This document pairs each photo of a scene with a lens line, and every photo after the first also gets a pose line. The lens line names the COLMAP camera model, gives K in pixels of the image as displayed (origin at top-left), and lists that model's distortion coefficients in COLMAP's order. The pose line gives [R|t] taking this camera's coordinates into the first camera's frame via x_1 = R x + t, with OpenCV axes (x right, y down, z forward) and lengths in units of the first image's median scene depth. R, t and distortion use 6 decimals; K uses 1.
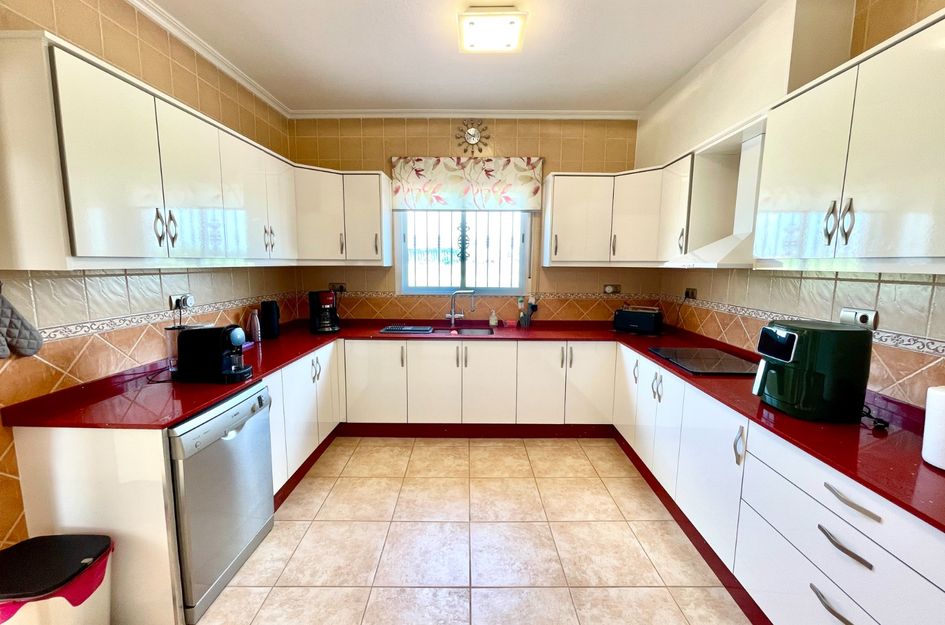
lens RADIAL K [[387.3, 0, 469.6], [0, 387.3, 313.9], [0, 0, 1]] dist [-0.001394, 0.000194]
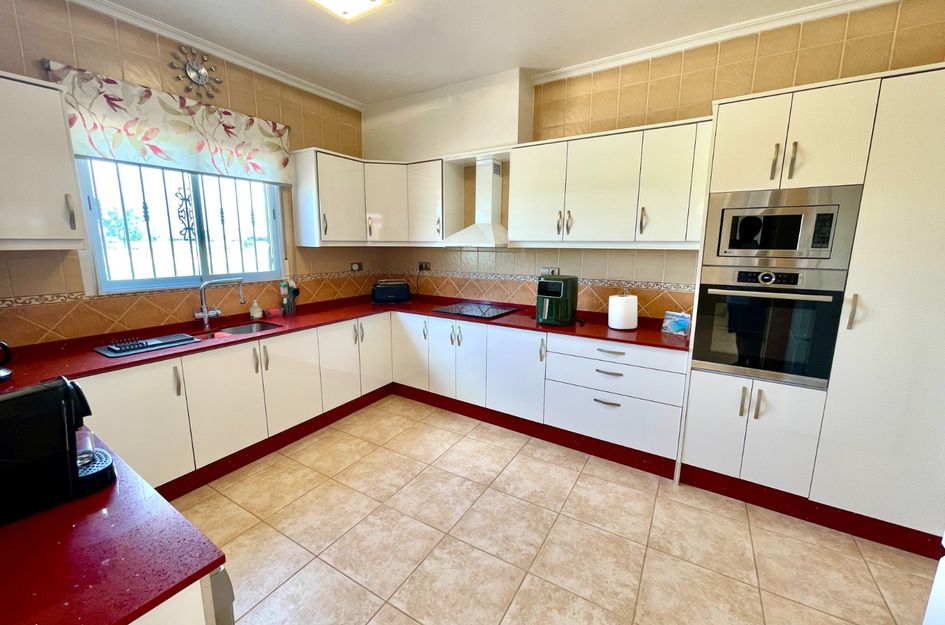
lens RADIAL K [[387.3, 0, 469.6], [0, 387.3, 313.9], [0, 0, 1]] dist [-0.001394, 0.000194]
pose [[0.512228, -0.159905, 0.843832, -0.429212], [0.110326, 0.986625, 0.119994, -0.030069], [-0.851734, 0.031633, 0.523019, 0.173010]]
